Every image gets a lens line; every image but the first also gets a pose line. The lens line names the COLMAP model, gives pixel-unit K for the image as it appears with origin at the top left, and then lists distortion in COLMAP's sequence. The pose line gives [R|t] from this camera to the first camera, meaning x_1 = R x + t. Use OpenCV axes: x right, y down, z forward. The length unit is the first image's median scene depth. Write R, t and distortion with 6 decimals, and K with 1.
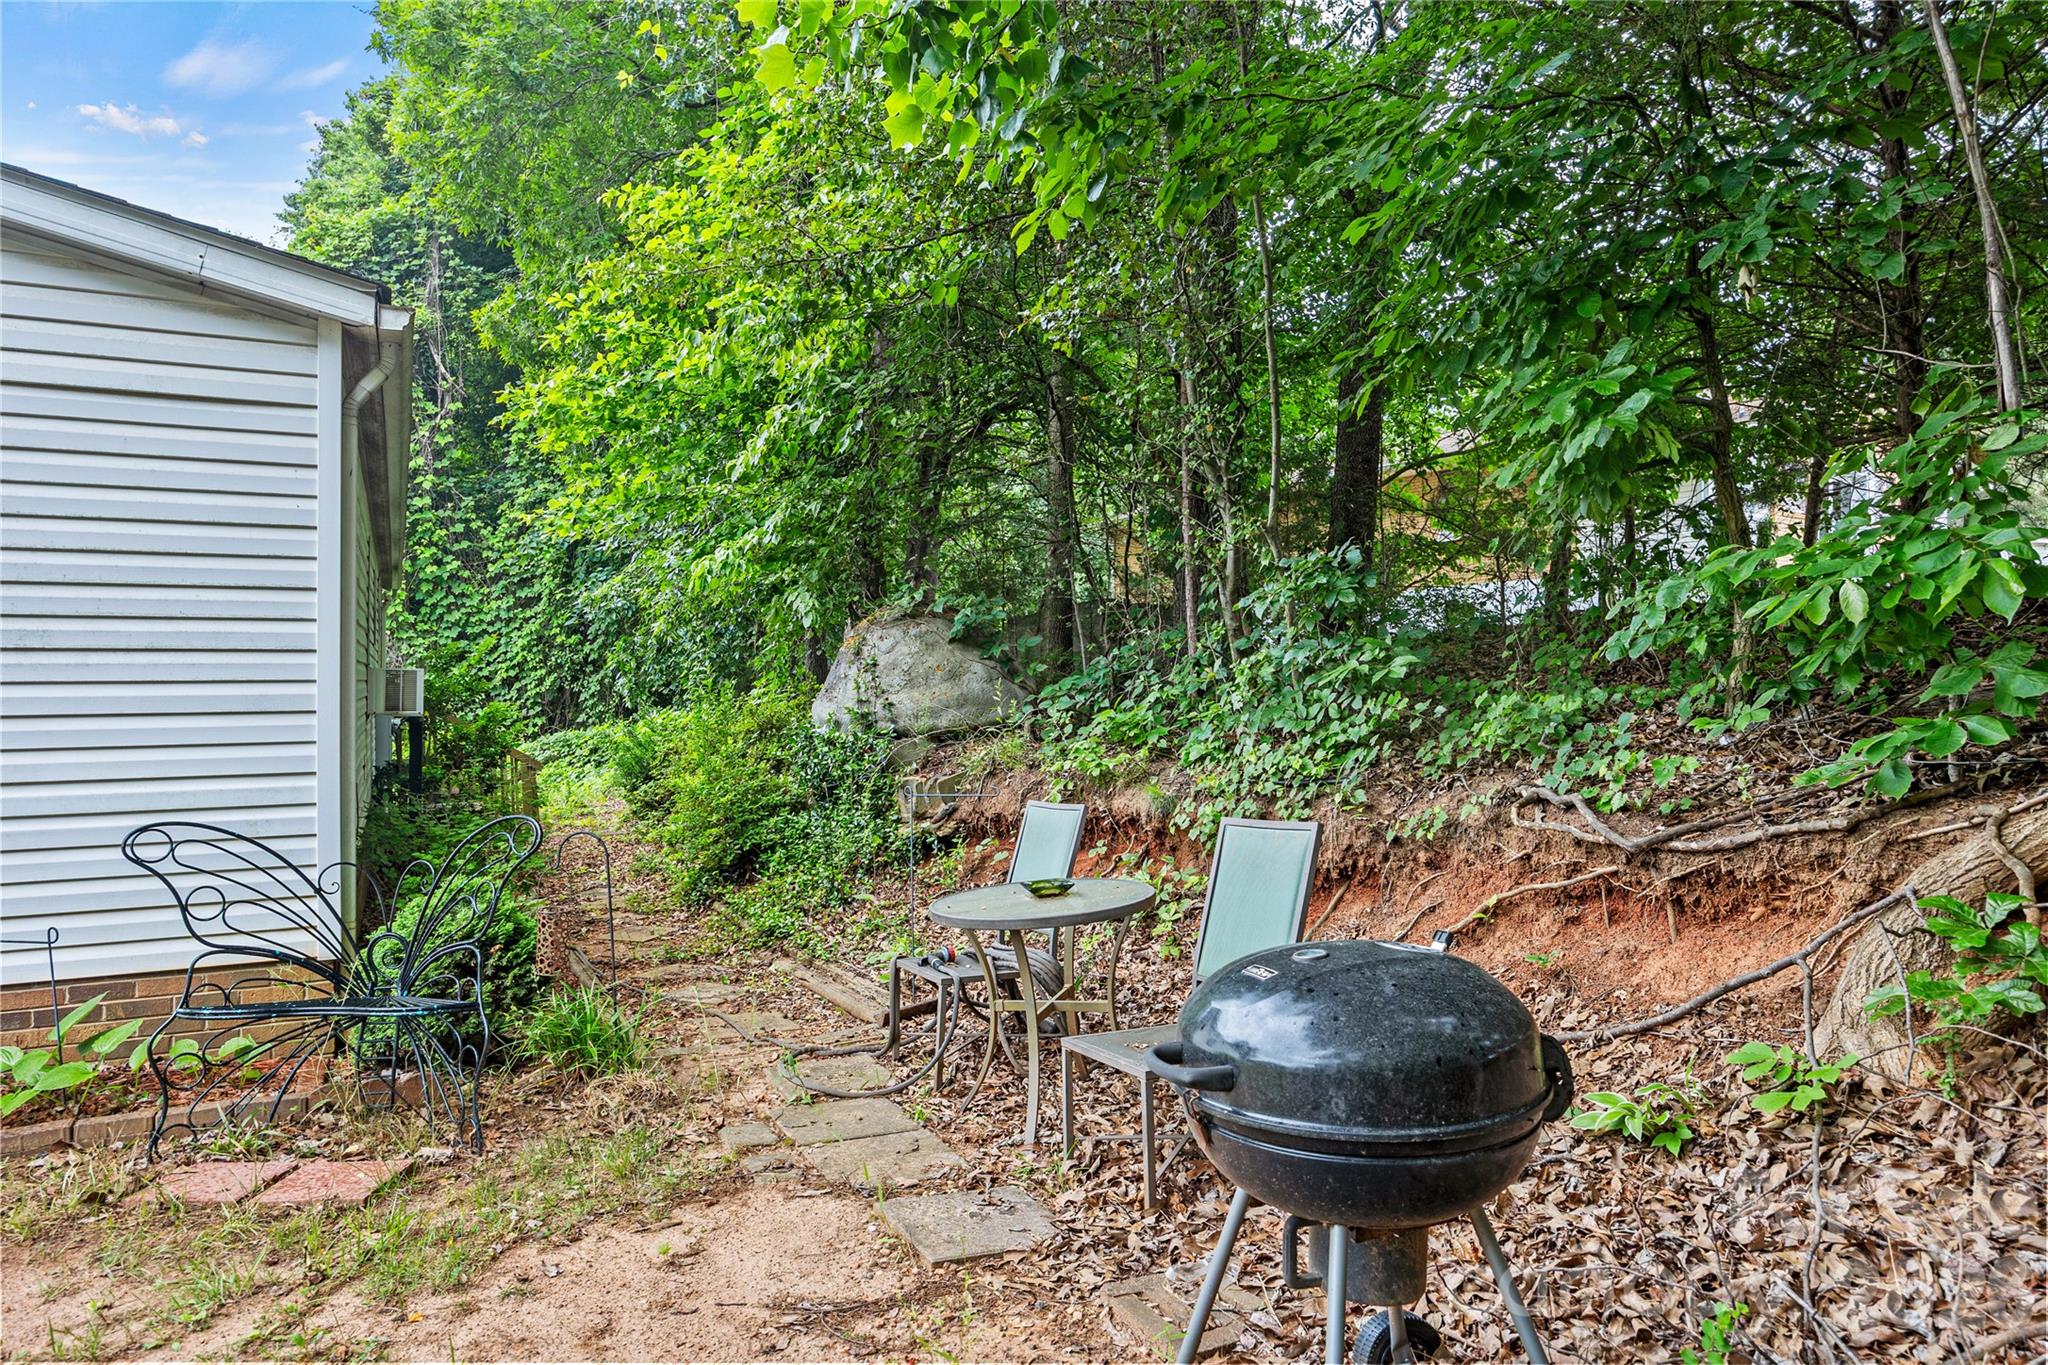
lens RADIAL K [[1298.4, 0, 1024.0], [0, 1298.4, 682.8], [0, 0, 1]] dist [0.003169, 0.001730]
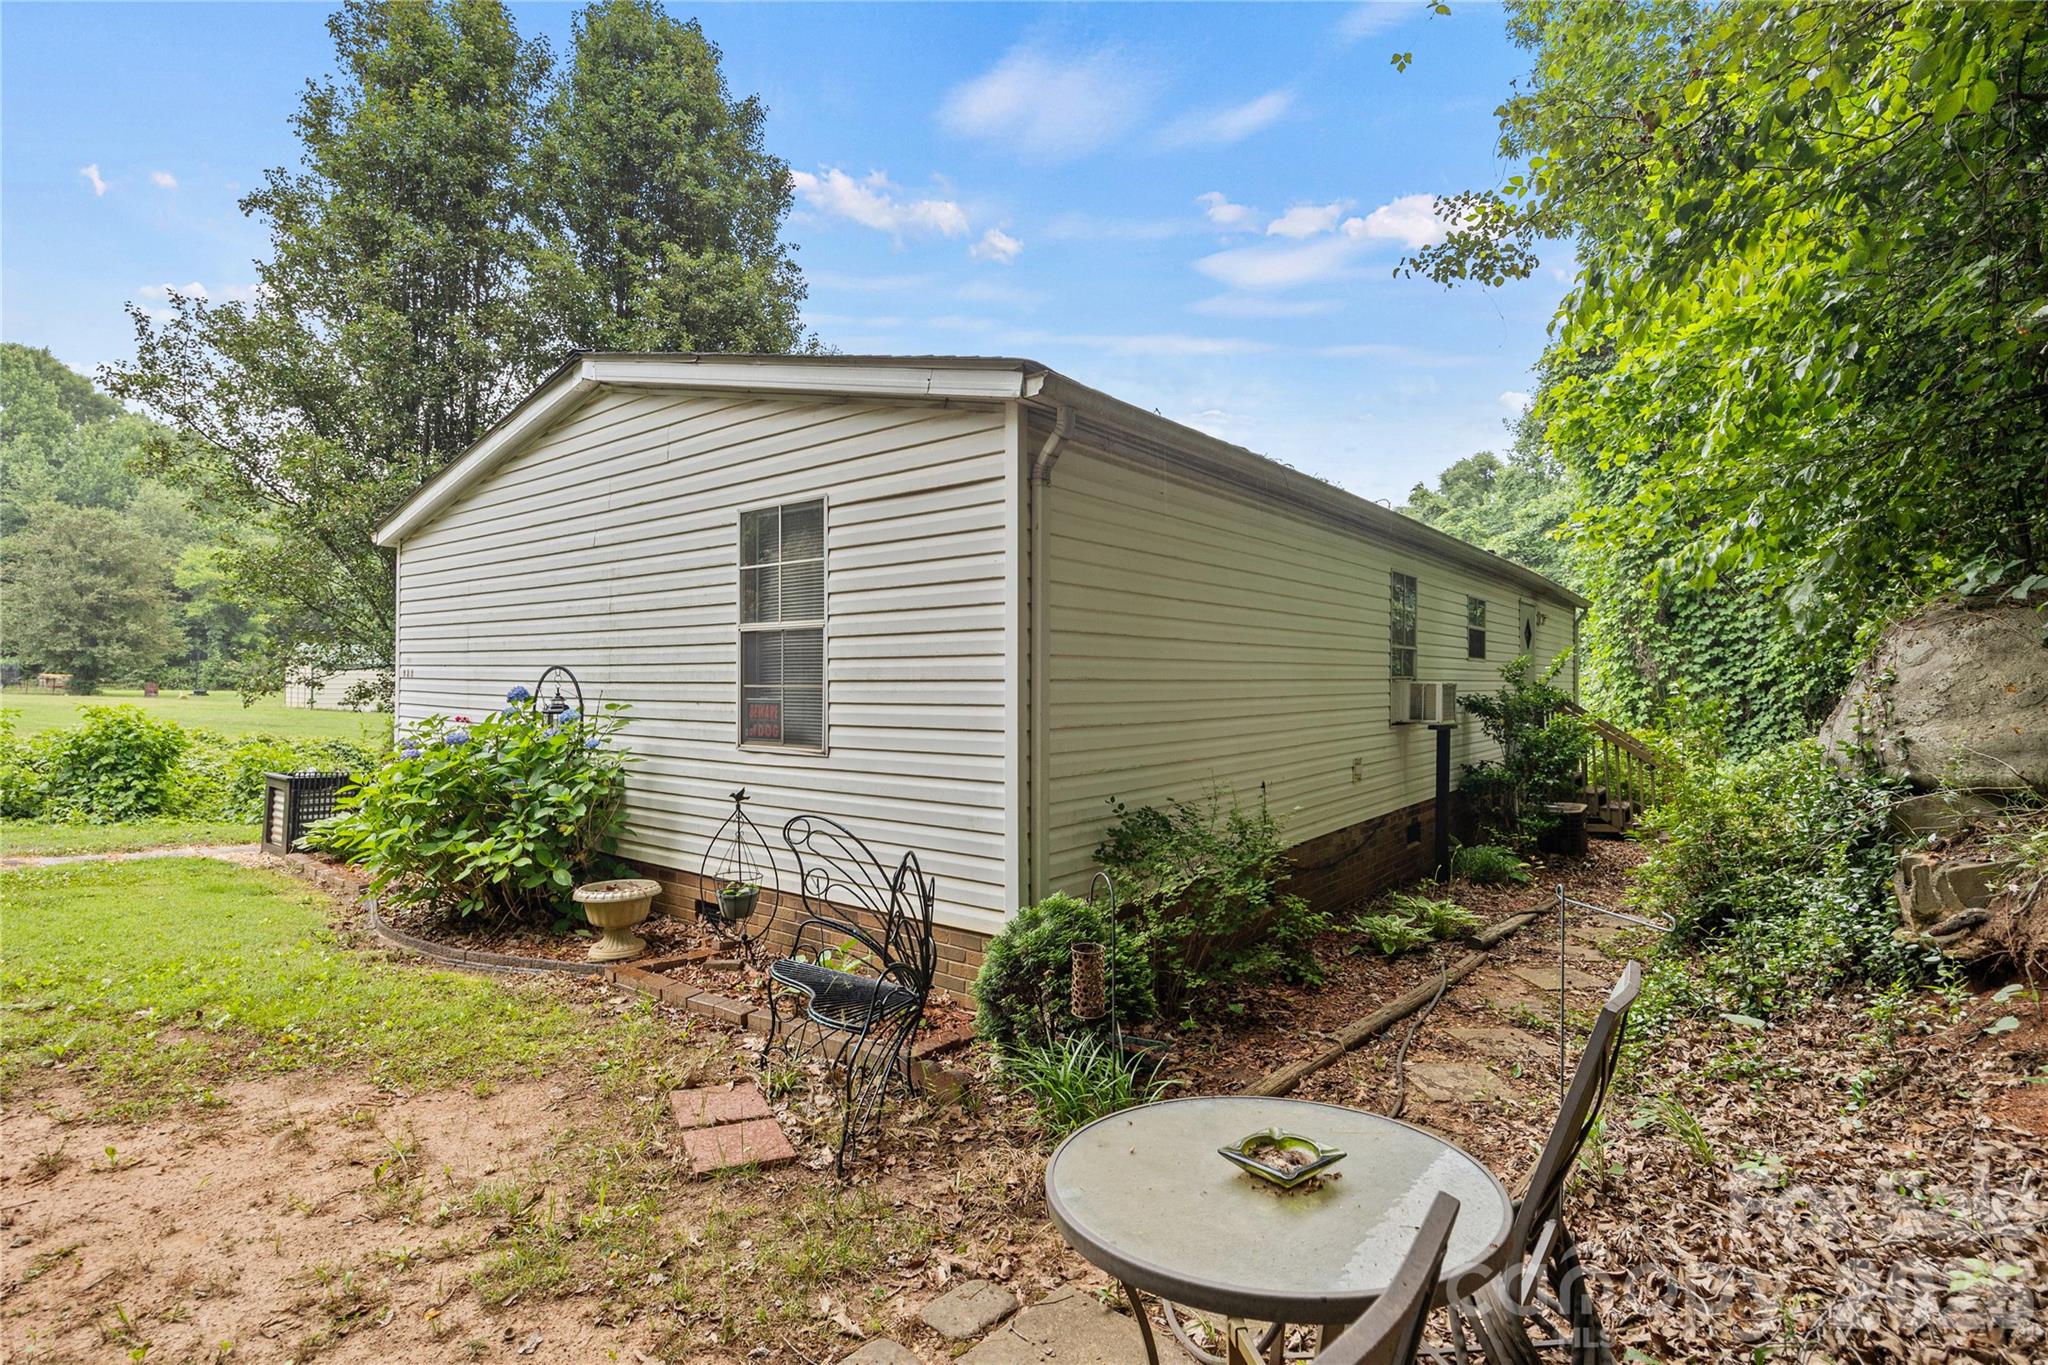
lens RADIAL K [[972.5, 0, 1023.7], [0, 972.5, 674.3], [0, 0, 1]] dist [-0.012248, -0.000449]
pose [[0.418408, -0.004038, -0.908250, 0.058914], [-0.001237, 0.999987, -0.005016, -0.005543], [0.908258, 0.003223, 0.418398, 0.138510]]
